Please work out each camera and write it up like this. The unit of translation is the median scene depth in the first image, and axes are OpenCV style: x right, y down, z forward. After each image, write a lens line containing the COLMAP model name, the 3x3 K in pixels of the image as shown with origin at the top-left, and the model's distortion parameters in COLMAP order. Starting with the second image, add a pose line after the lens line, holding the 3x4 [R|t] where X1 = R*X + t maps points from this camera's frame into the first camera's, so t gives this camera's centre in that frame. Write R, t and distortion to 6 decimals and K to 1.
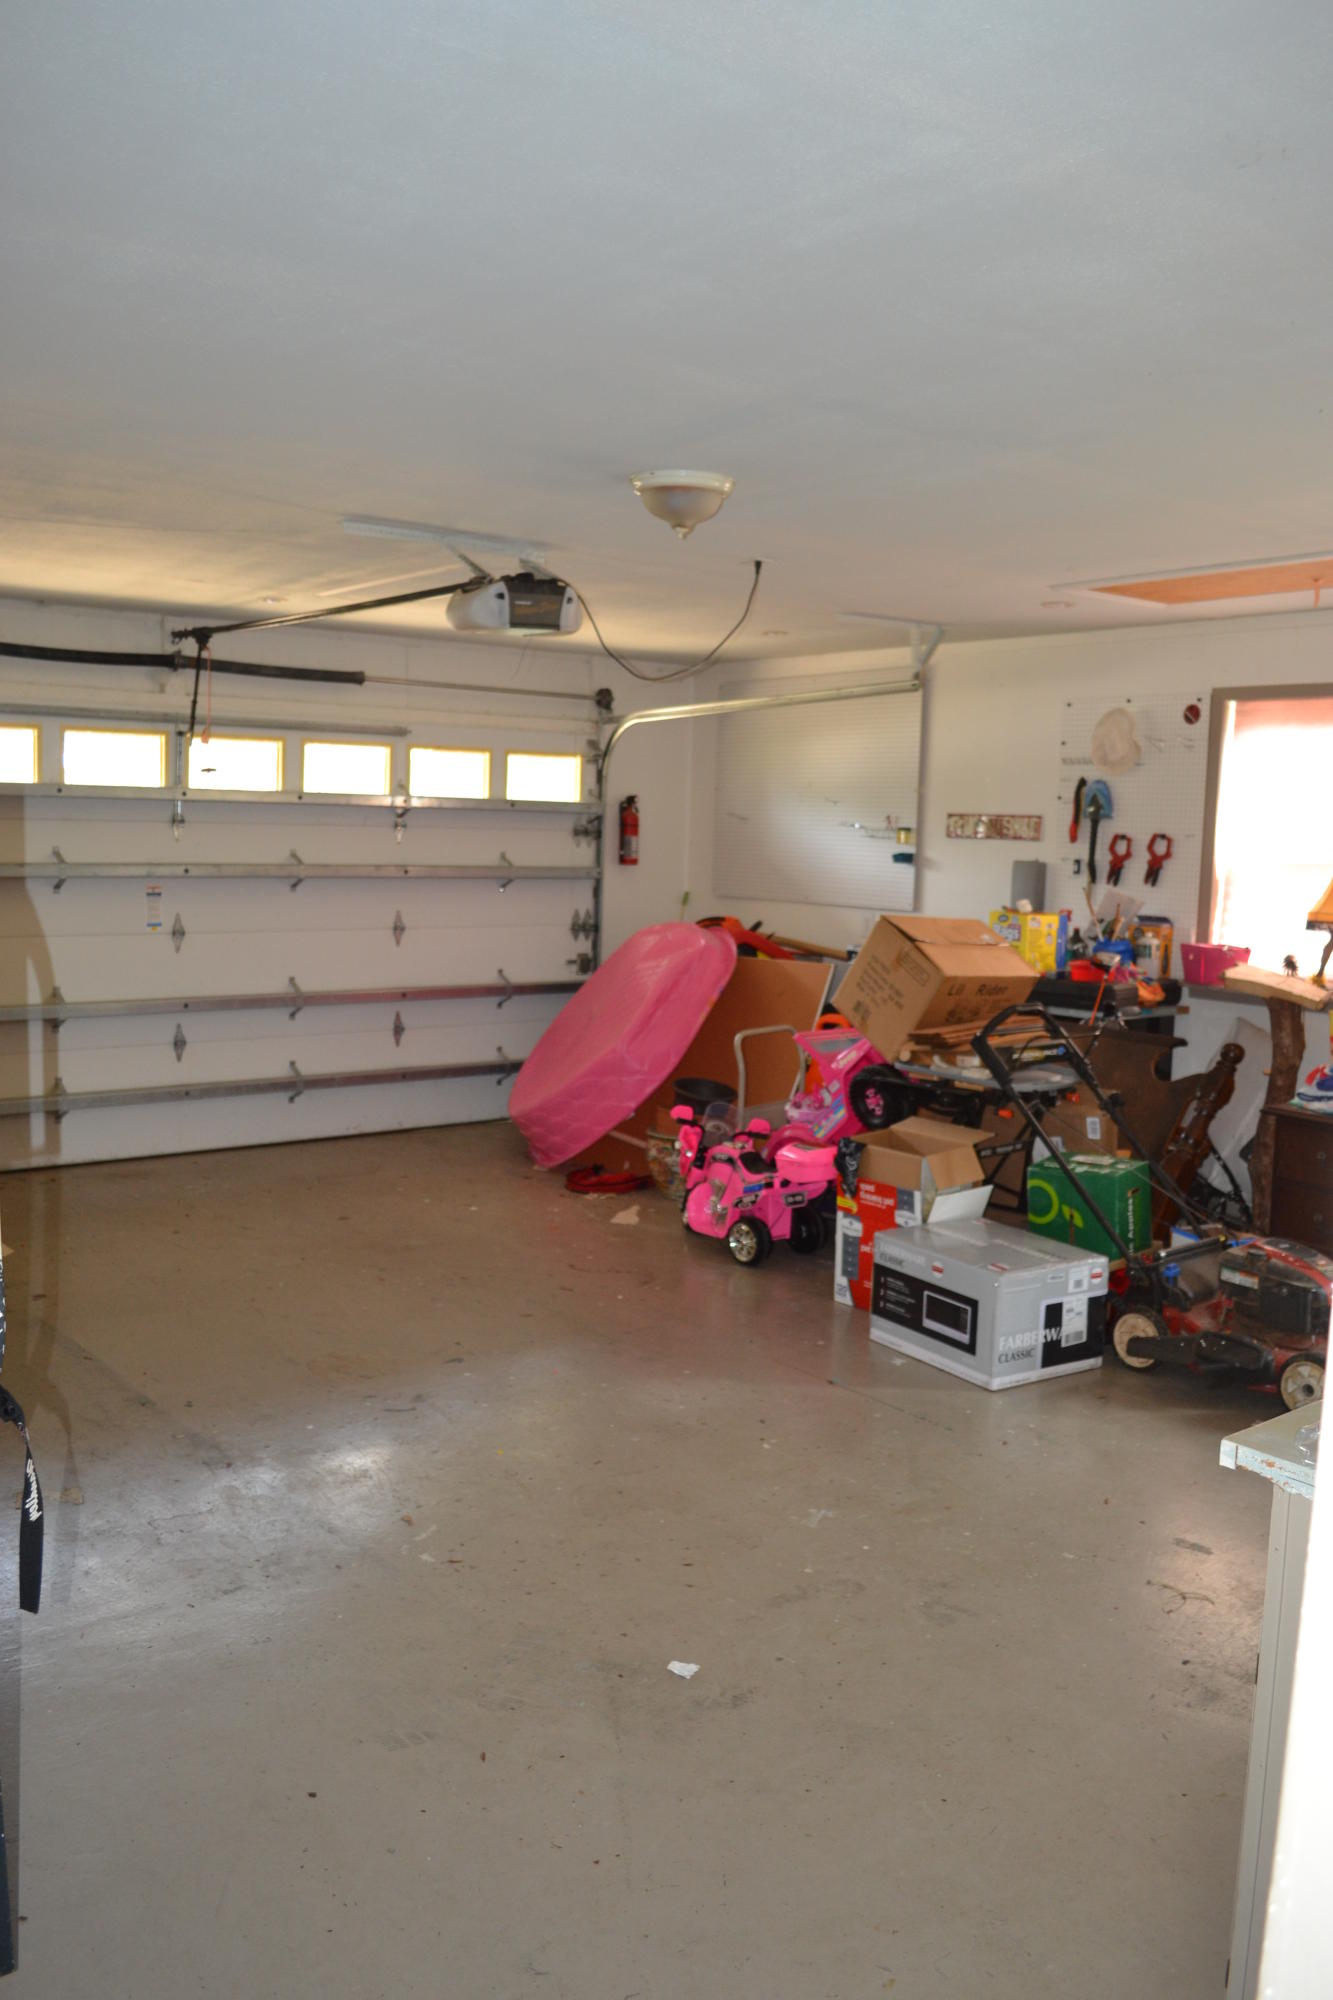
lens RADIAL K [[1604.3, 0, 666.5], [0, 1604.3, 1000.0], [0, 0, 1]] dist [0.032529, 0.002157]
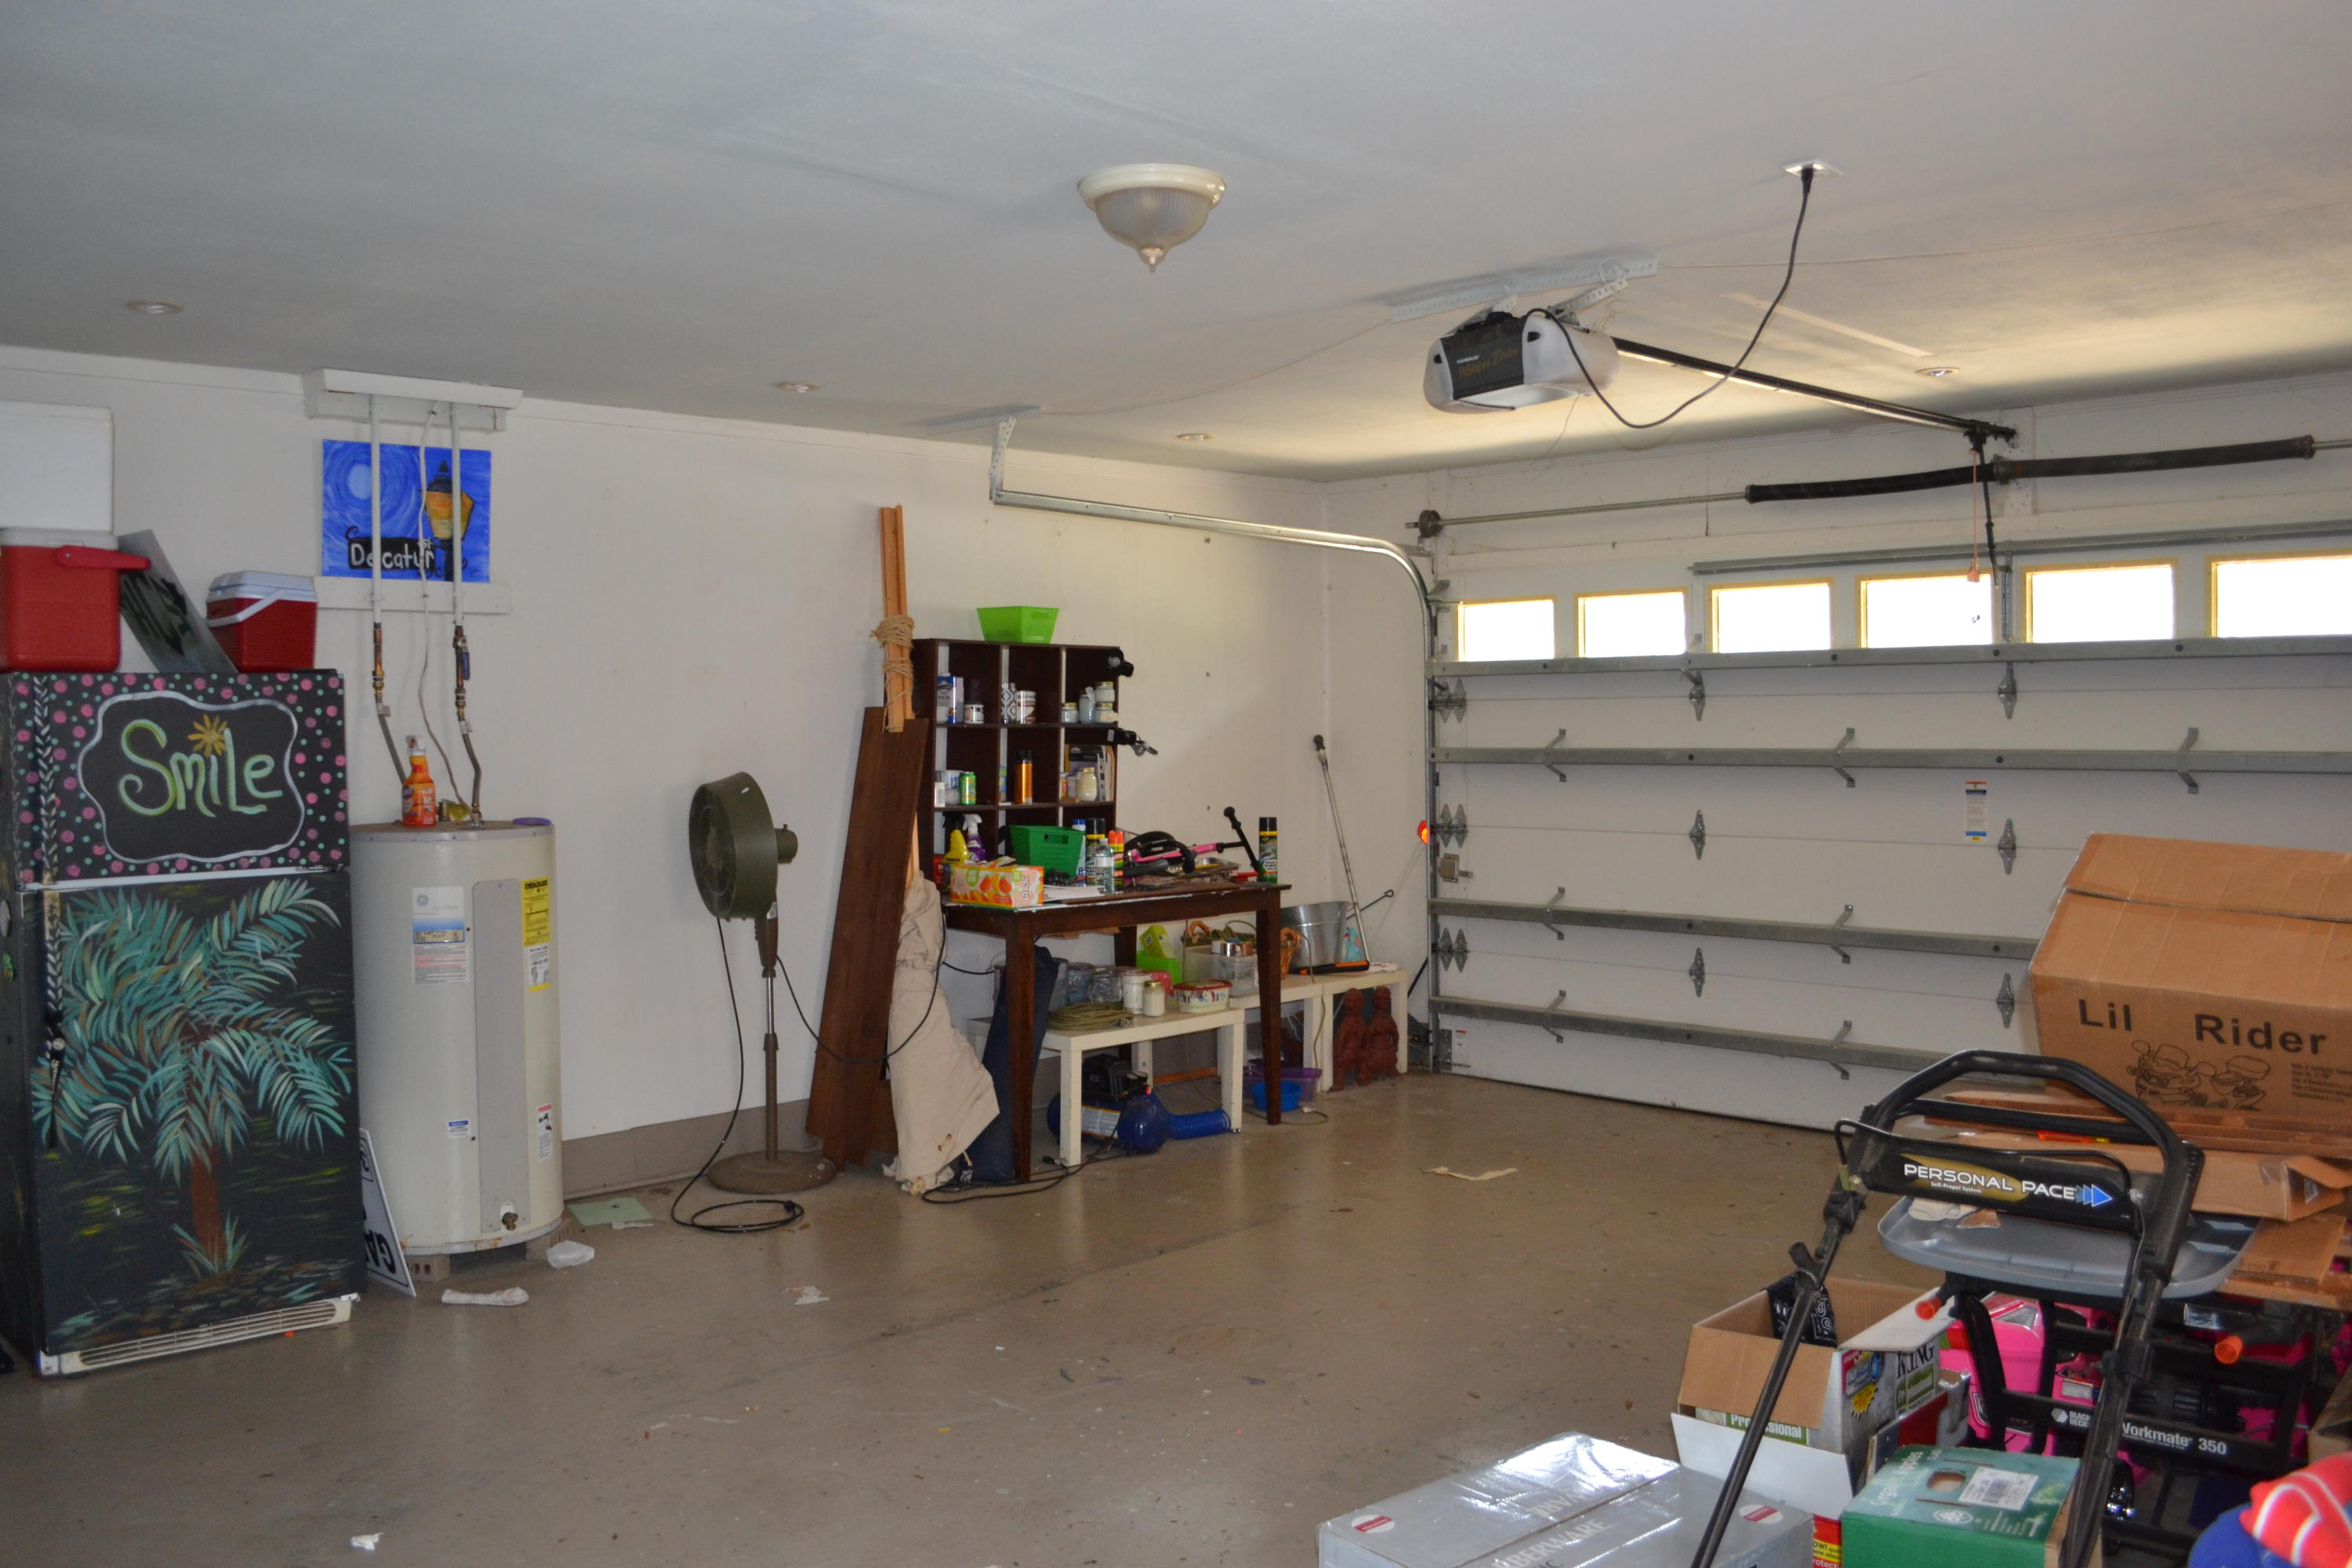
lens RADIAL K [[1886.7, 0, 1176.0], [0, 1886.7, 784.0], [0, 0, 1]] dist [0.032529, 0.002157]
pose [[0.151639, 0.026029, -0.988093, 0.513861], [-0.098416, 0.995083, 0.011110, -0.045307], [0.983524, 0.095560, 0.153455, 0.543153]]
